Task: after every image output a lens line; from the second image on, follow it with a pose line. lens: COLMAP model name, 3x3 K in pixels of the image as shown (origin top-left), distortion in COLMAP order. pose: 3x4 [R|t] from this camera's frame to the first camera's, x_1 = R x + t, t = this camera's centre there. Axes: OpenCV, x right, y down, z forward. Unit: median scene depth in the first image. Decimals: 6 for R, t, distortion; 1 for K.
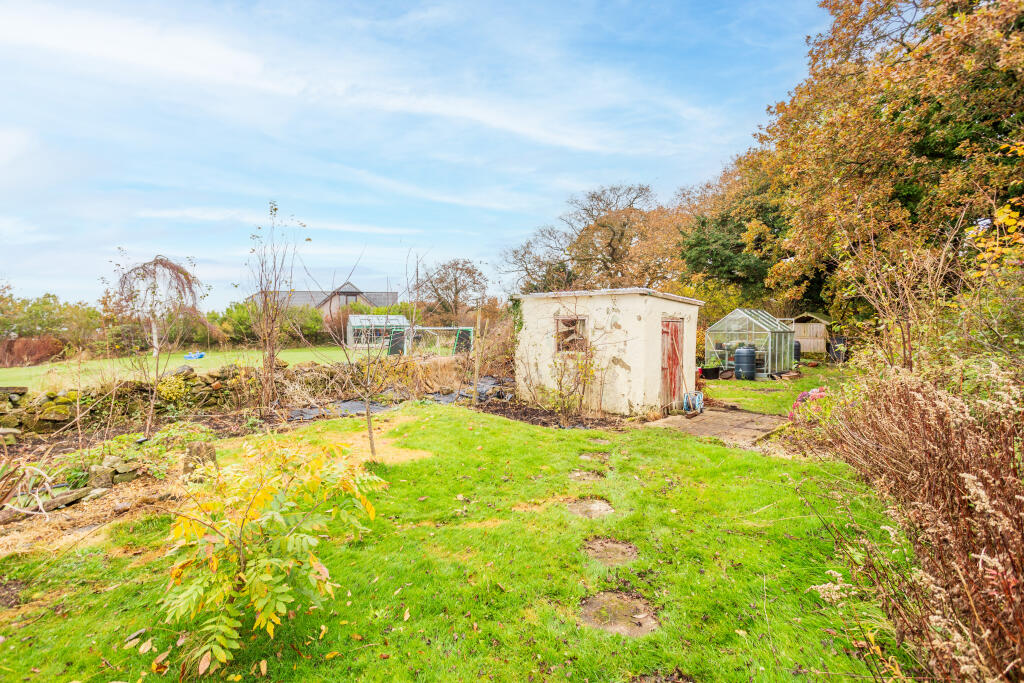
lens RADIAL K [[498.7, 0, 500.7], [0, 498.7, 330.0], [0, 0, 1]] dist [-0.060286, 0.031846]
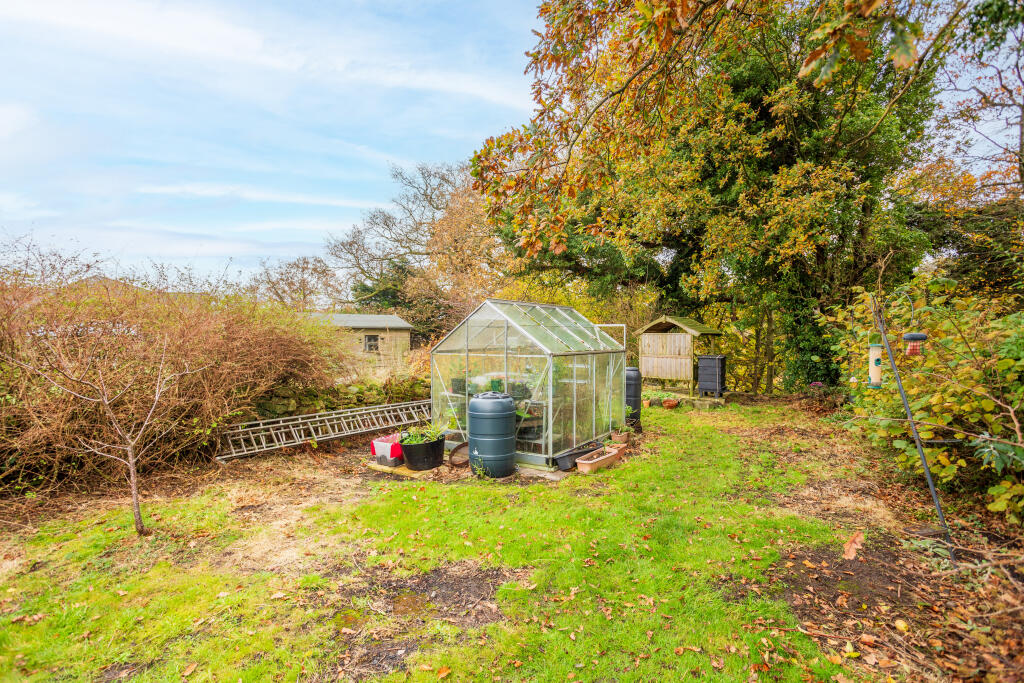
lens RADIAL K [[498.7, 0, 500.7], [0, 498.7, 330.0], [0, 0, 1]] dist [-0.060286, 0.031846]
pose [[0.982005, -0.000253, 0.188854, 0.307685], [0.003956, 0.999807, -0.019227, -0.006858], [-0.188813, 0.019628, 0.981817, 0.429768]]
